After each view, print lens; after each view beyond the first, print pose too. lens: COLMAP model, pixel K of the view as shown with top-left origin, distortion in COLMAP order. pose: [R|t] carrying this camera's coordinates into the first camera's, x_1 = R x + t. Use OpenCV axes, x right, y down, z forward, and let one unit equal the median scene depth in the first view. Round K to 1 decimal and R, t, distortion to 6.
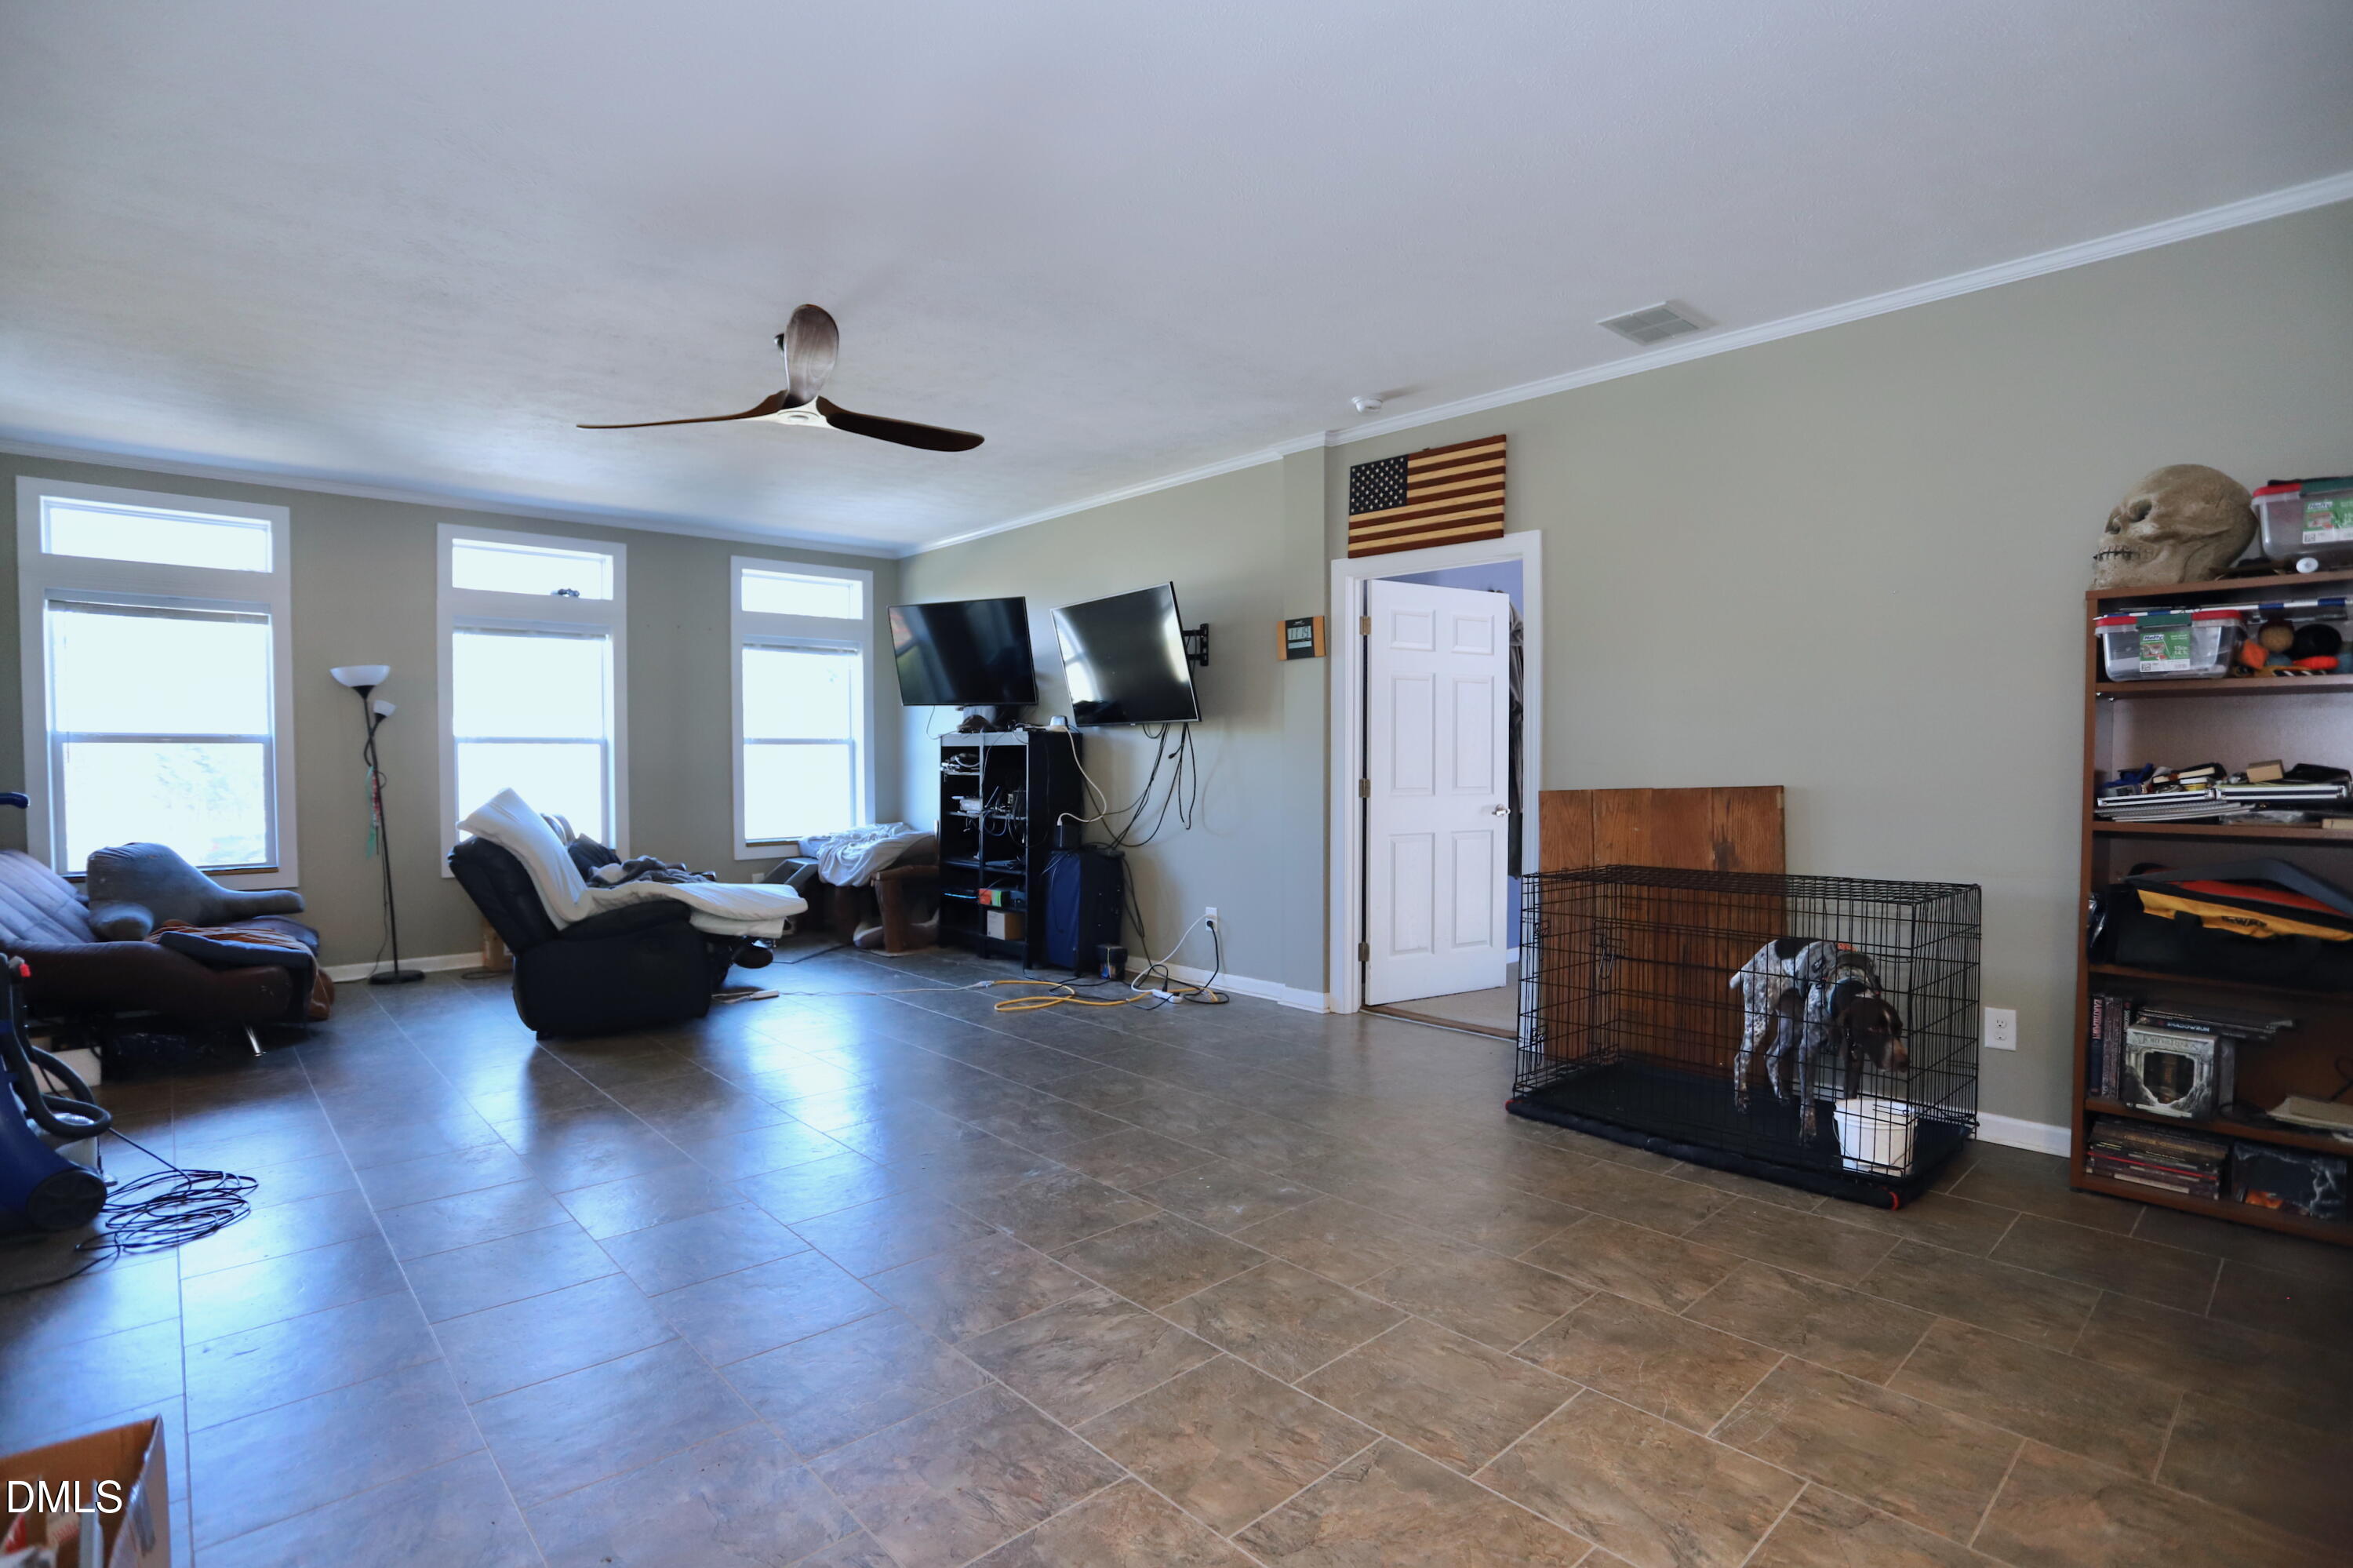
lens RADIAL K [[1149.1, 0, 1172.8], [0, 1149.1, 788.0], [0, 0, 1]] dist [-0.058664, 0.023372]
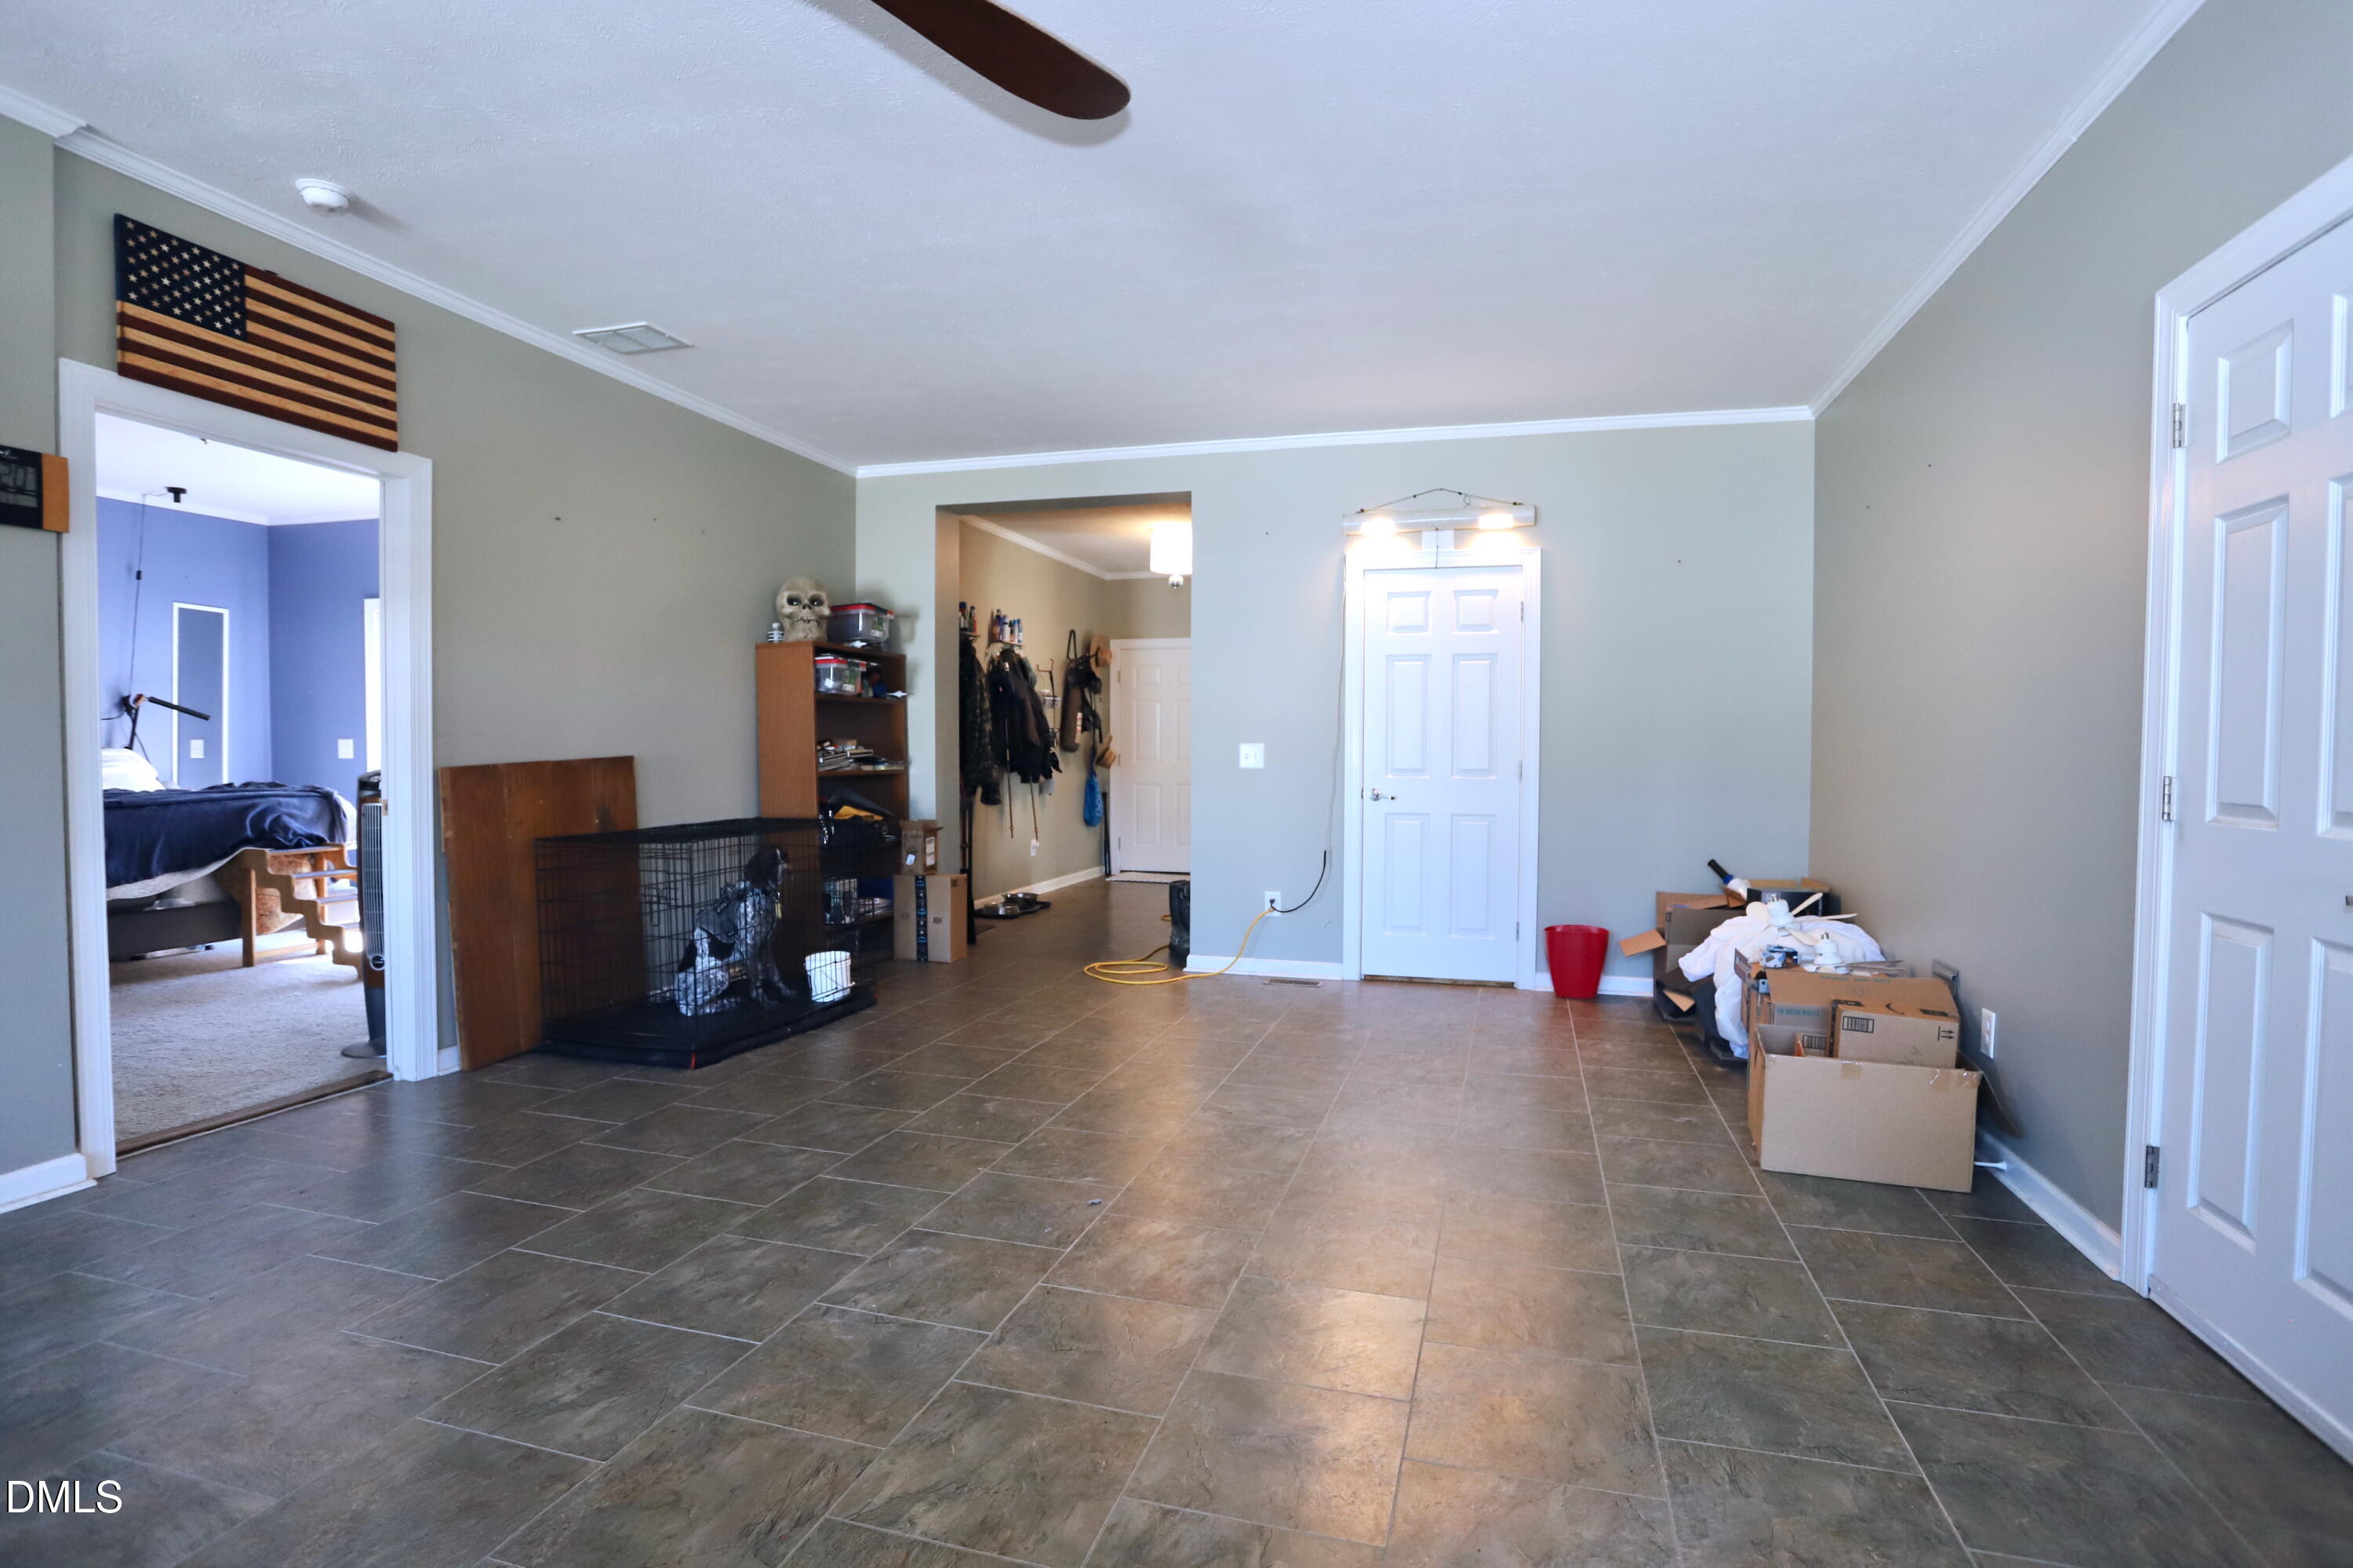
lens RADIAL K [[1149.1, 0, 1172.8], [0, 1149.1, 788.0], [0, 0, 1]] dist [-0.058664, 0.023372]
pose [[-0.508856, -0.020763, 0.860601, -0.772449], [0.028733, 0.998742, 0.041085, -0.001405], [-0.860372, 0.045634, -0.507620, 1.085902]]
